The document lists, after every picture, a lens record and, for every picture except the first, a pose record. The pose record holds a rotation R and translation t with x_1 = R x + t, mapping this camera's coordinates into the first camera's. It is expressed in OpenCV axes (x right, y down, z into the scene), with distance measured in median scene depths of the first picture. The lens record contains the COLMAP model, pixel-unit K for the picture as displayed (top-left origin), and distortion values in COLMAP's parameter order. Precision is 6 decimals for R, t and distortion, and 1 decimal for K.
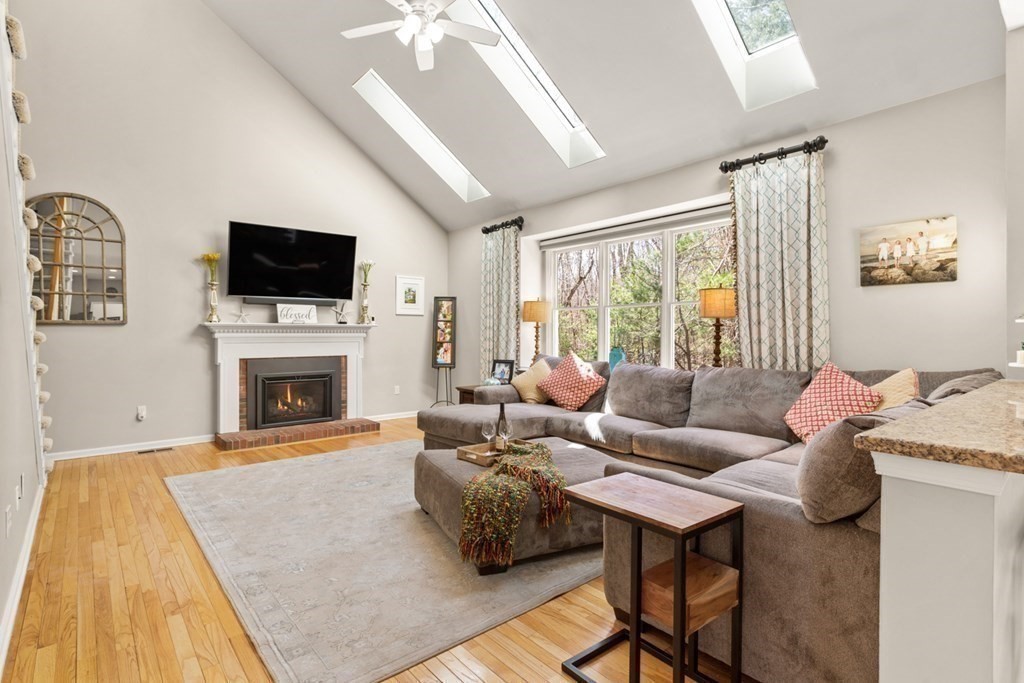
lens RADIAL K [[499.1, 0, 501.0], [0, 499.1, 335.8], [0, 0, 1]] dist [0.000578, 0.001231]
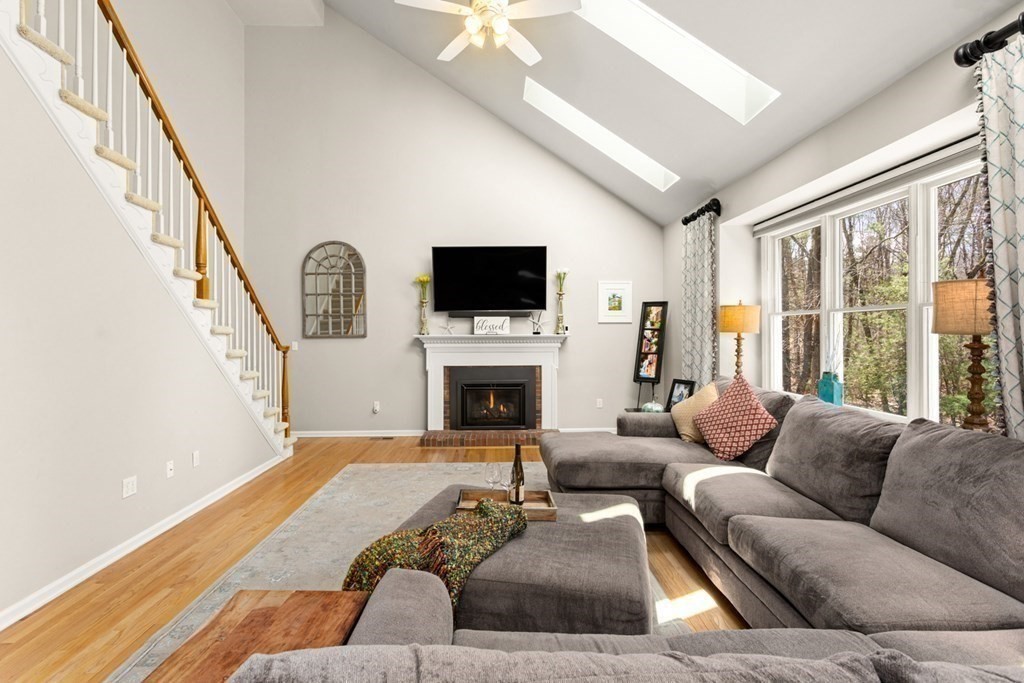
lens RADIAL K [[493.1, 0, 511.1], [0, 493.1, 330.1], [0, 0, 1]] dist [0.000338, 0.000460]
pose [[0.785603, -0.004139, -0.618717, 0.293159], [-0.000020, 0.999977, -0.006716, -0.028542], [0.618731, 0.005289, 0.785585, 0.210086]]
